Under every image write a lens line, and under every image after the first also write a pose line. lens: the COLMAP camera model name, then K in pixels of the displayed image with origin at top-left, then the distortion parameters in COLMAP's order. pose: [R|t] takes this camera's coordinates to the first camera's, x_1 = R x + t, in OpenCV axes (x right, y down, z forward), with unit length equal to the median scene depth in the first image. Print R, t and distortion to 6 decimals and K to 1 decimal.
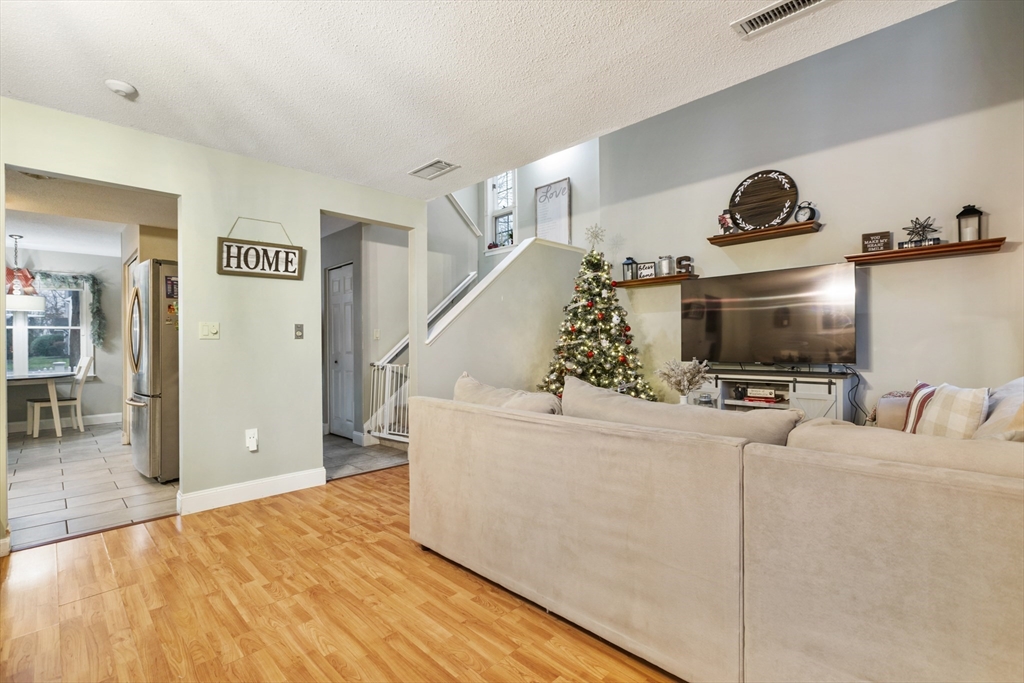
lens RADIAL K [[467.4, 0, 515.9], [0, 467.4, 338.8], [0, 0, 1]] dist [0.000405, -0.000459]
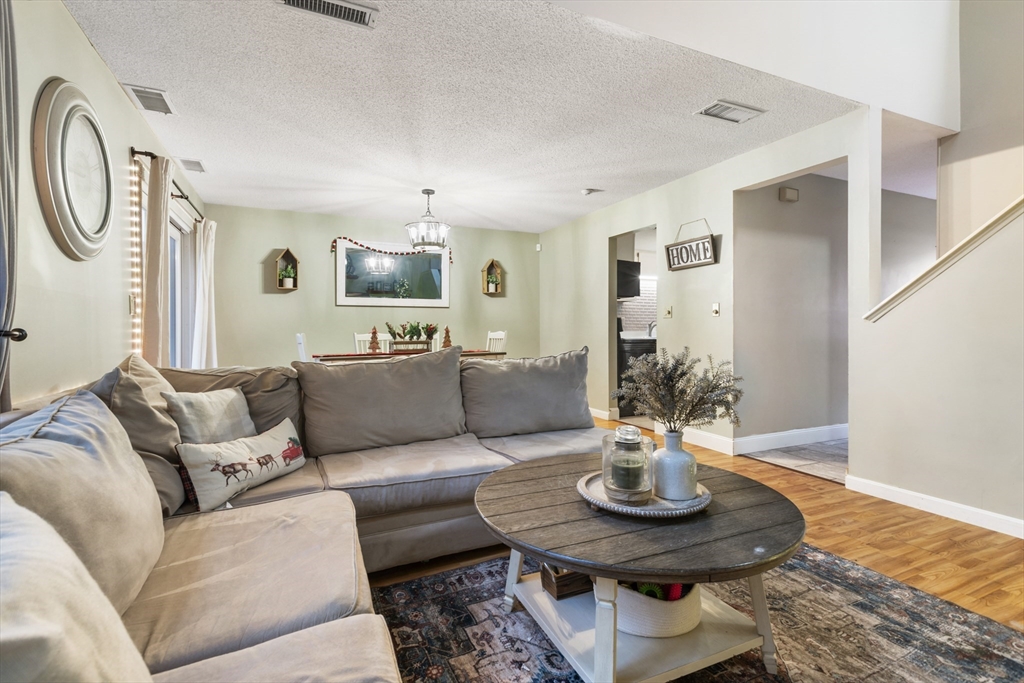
lens RADIAL K [[467.4, 0, 511.6], [0, 467.4, 336.4], [0, 0, 1]] dist [0.000405, -0.000459]
pose [[-0.343990, 0.030150, -0.938489, 0.882655], [0.018312, 0.999510, 0.025398, 0.013094], [0.938795, -0.008449, -0.344373, 1.070902]]
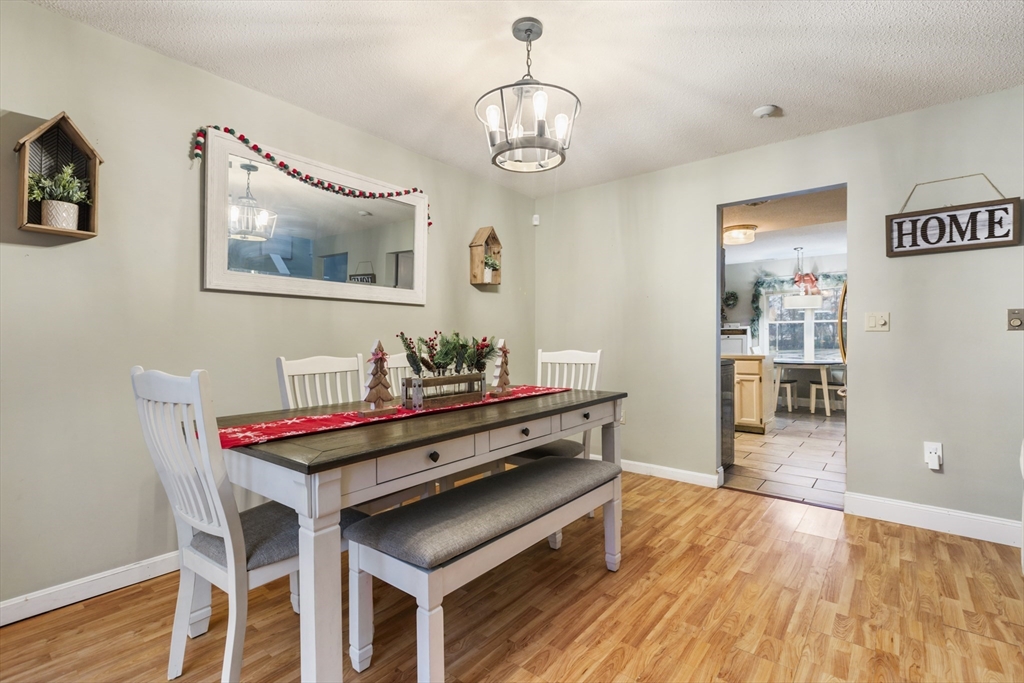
lens RADIAL K [[467.4, 0, 507.6], [0, 467.4, 336.1], [0, 0, 1]] dist [0.000405, -0.000459]
pose [[0.090054, 0.006898, -0.995913, 0.185457], [0.006116, 0.999953, 0.007479, -0.001230], [0.995918, -0.006765, 0.090007, 0.211517]]
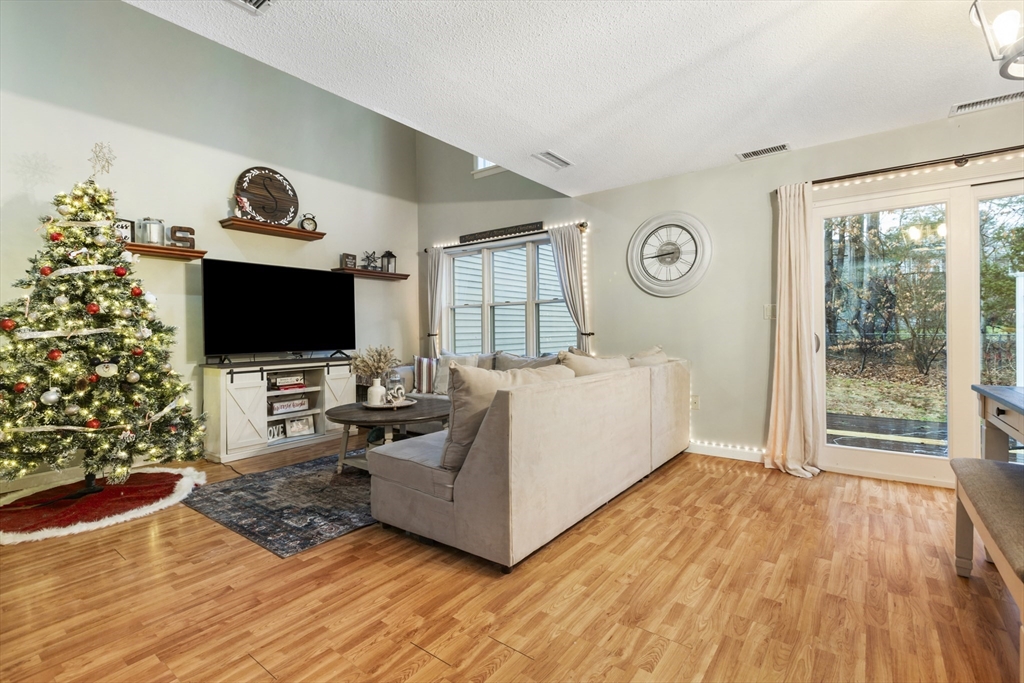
lens RADIAL K [[467.4, 0, 506.2], [0, 467.4, 333.9], [0, 0, 1]] dist [0.000405, -0.000459]
pose [[-0.121431, 0.007225, 0.992574, -0.819428], [0.005005, 0.999965, -0.006666, 0.025951], [-0.992587, 0.004159, -0.121463, 0.882707]]
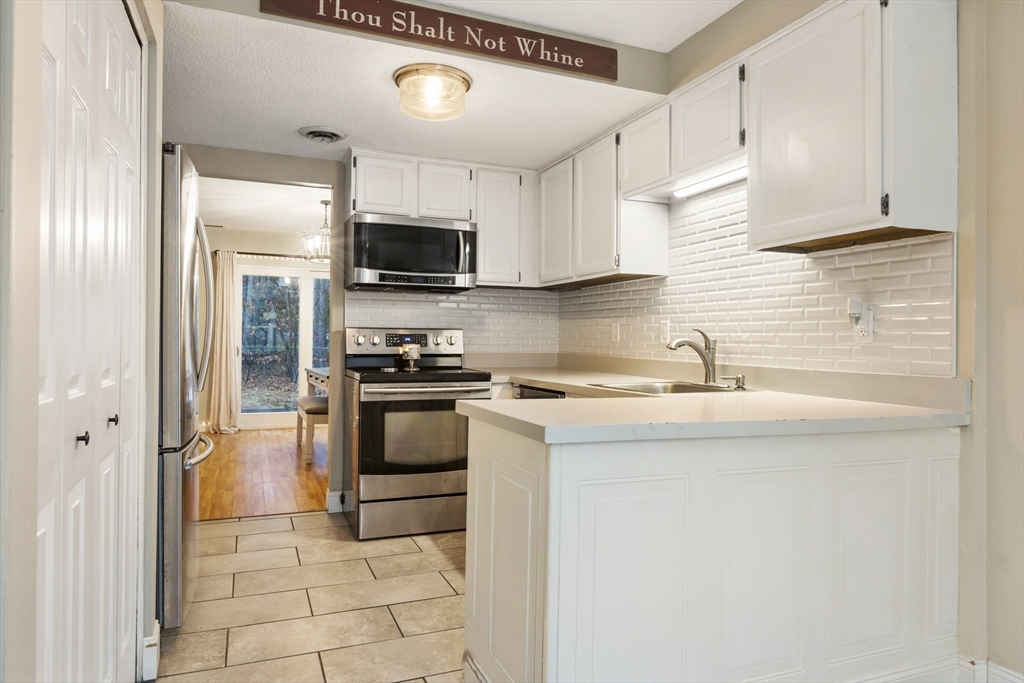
lens RADIAL K [[640.9, 0, 514.6], [0, 640.9, 339.4], [0, 0, 1]] dist [-0.000988, -0.000716]
pose [[-0.923952, 0.002624, 0.382499, -1.743478], [-0.003547, 0.999875, -0.015428, 0.032015], [-0.382492, -0.015612, -0.923827, 1.895032]]
